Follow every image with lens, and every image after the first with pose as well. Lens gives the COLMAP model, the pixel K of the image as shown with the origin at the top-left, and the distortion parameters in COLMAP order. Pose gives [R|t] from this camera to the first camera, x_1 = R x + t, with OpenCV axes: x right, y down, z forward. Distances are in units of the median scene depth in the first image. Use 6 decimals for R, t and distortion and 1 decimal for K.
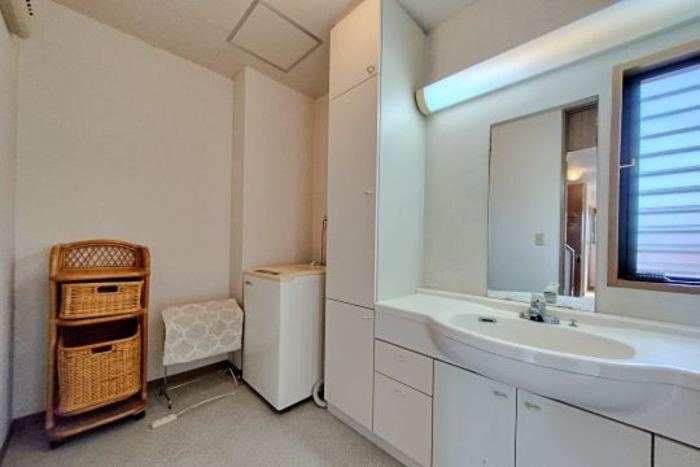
lens RADIAL K [[267.7, 0, 346.2], [0, 267.7, 246.0], [0, 0, 1]] dist [-0.001891, -0.000162]
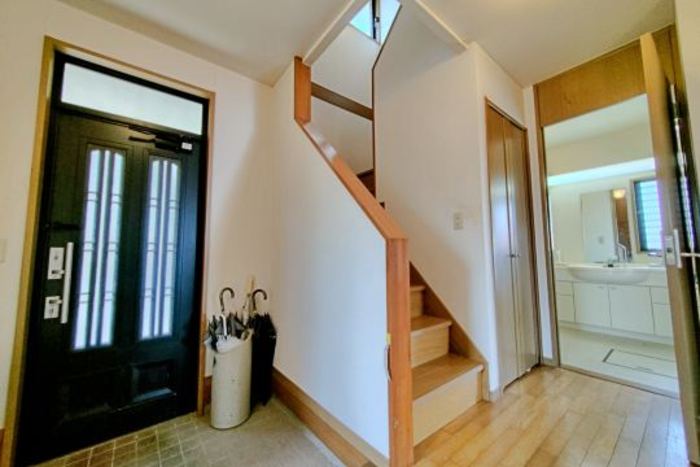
lens RADIAL K [[267.7, 0, 350.3], [0, 267.7, 232.2], [0, 0, 1]] dist [-0.001891, -0.000162]
pose [[0.994532, -0.040232, -0.096369, -1.711141], [0.030969, 0.994923, -0.095758, 0.094886], [0.099732, 0.092250, 0.990729, -2.076189]]
